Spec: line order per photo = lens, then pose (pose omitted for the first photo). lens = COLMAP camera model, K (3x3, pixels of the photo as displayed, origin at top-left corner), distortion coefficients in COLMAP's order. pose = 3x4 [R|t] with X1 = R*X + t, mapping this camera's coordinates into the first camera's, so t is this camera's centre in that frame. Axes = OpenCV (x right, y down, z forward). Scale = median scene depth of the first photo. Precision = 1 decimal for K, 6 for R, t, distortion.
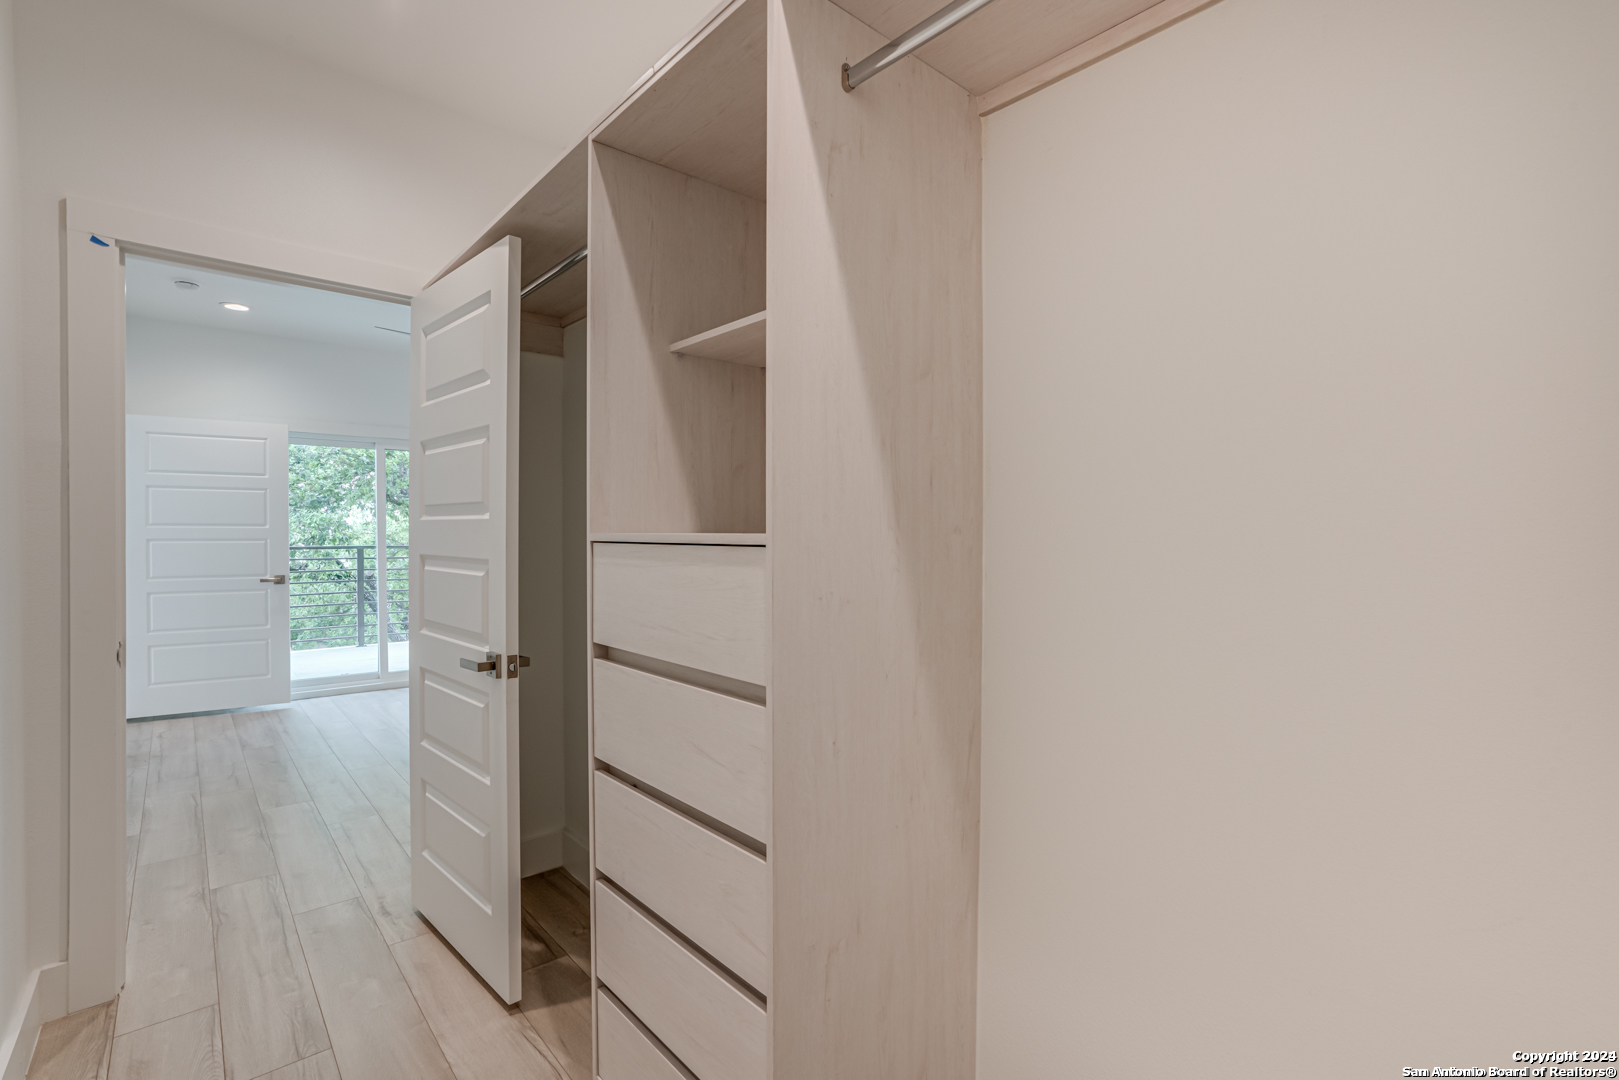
lens RADIAL K [[751.4, 0, 807.4], [0, 751.4, 537.4], [0, 0, 1]] dist [-0.045202, 0.018956]
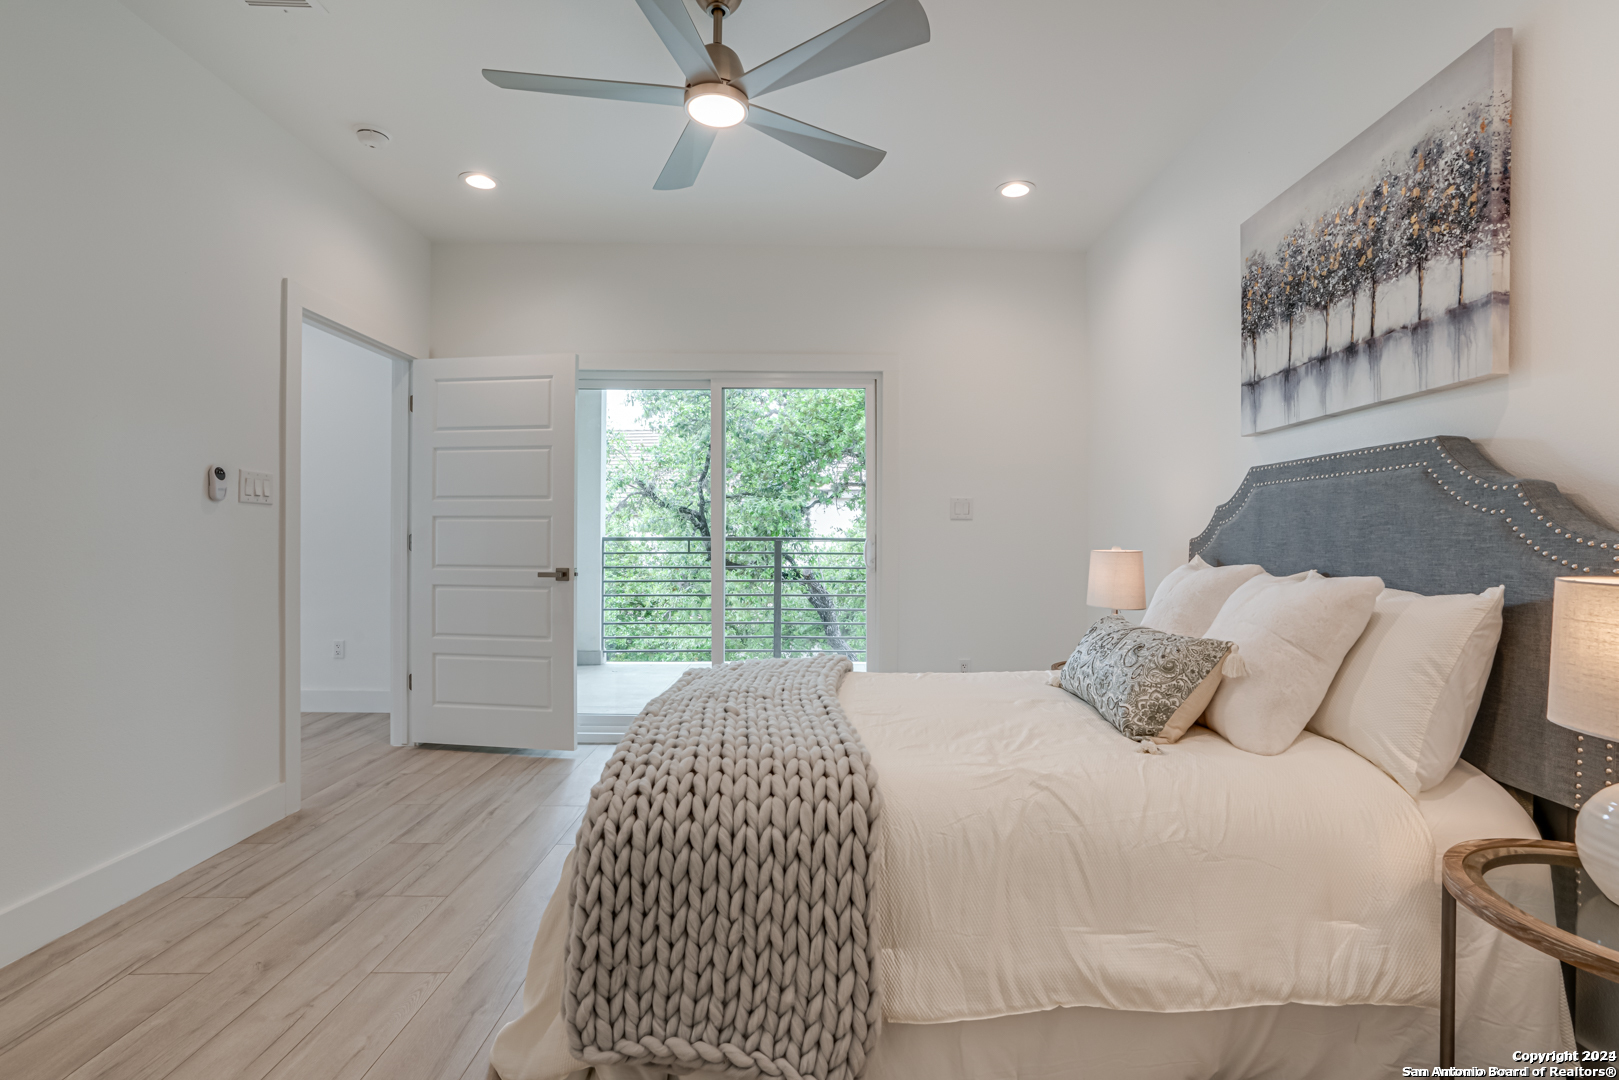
lens RADIAL K [[751.4, 0, 821.5], [0, 751.4, 536.9], [0, 0, 1]] dist [-0.045202, 0.018956]
pose [[0.771577, 0.005755, -0.636110, -0.074781], [-0.011663, 0.999919, -0.005100, 0.023908], [0.636029, 0.011354, 0.771582, 0.650048]]
